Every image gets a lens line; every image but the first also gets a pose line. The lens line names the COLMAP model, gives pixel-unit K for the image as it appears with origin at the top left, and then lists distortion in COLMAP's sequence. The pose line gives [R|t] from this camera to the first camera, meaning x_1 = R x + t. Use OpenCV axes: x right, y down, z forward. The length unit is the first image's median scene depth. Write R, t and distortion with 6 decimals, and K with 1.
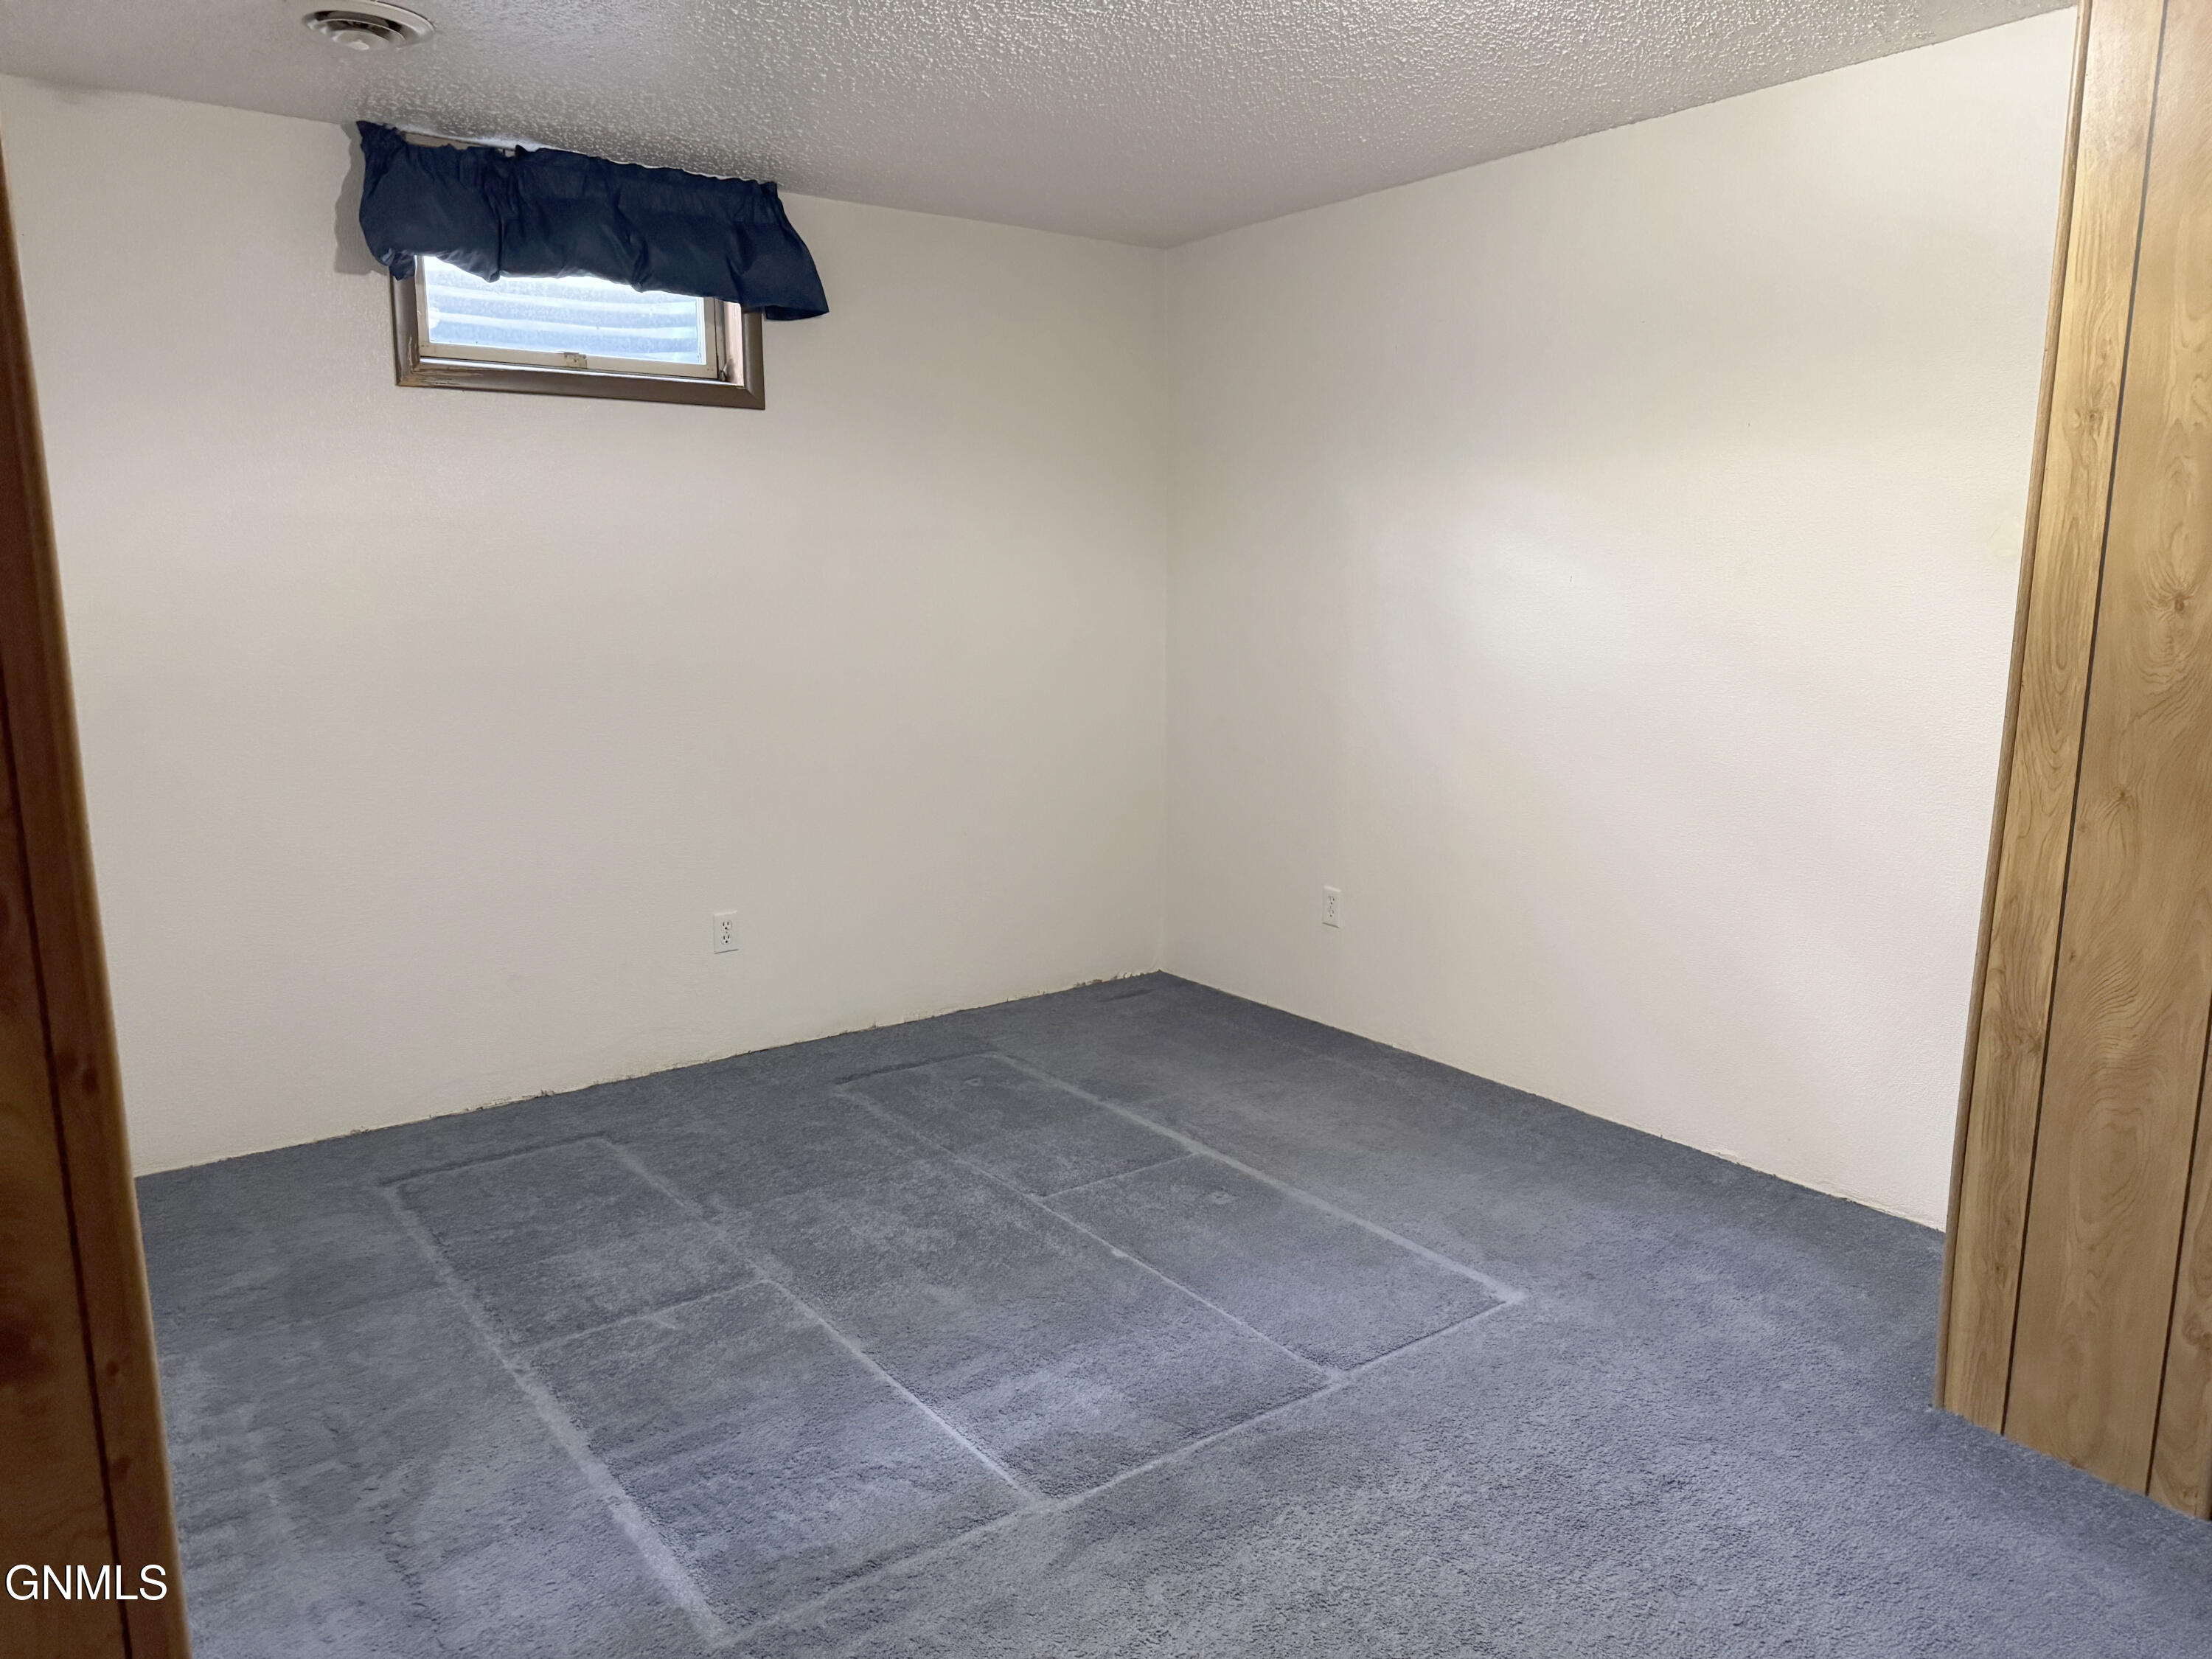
lens RADIAL K [[1486.5, 0, 1106.0], [0, 1486.5, 829.5], [0, 0, 1]] dist [0.074754, -0.138000]
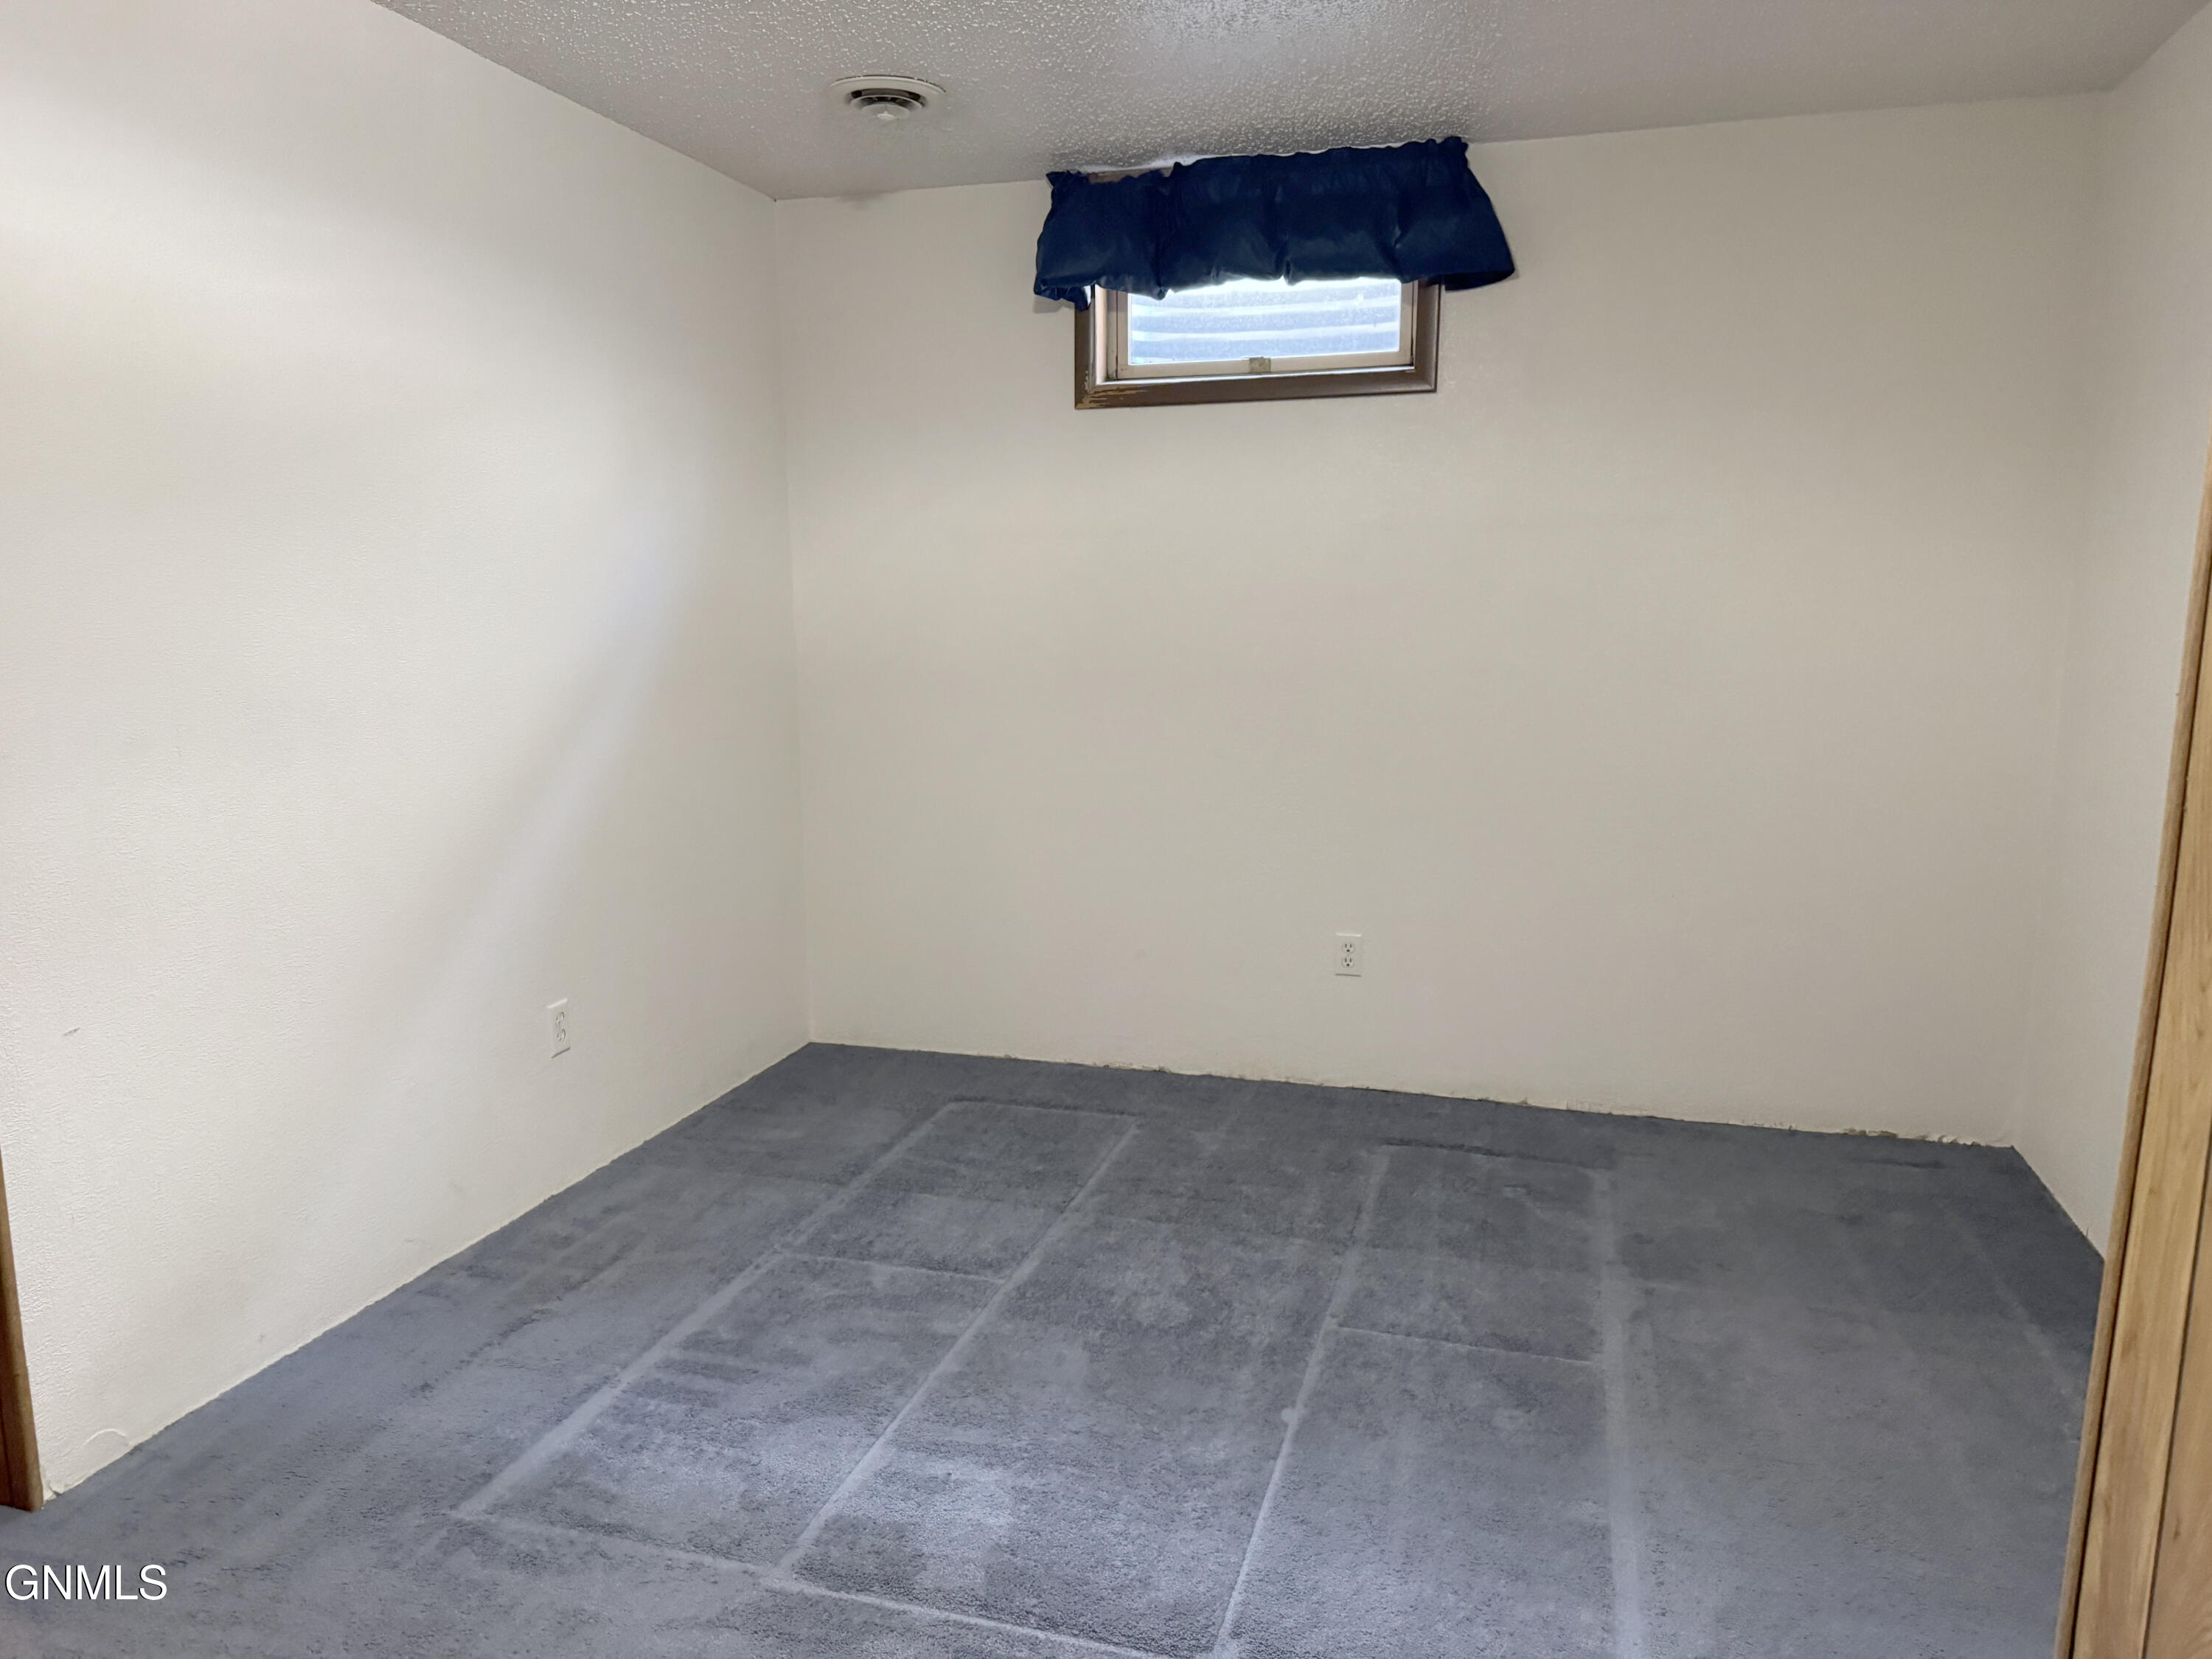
lens RADIAL K [[1522.3, 0, 1106.0], [0, 1522.3, 829.5], [0, 0, 1]] dist [0.106023, -0.150868]
pose [[0.609878, 0.126116, -0.782396, 0.462259], [-0.132038, 0.989628, 0.056596, -0.051143], [0.781419, 0.068789, 0.620204, 0.320201]]
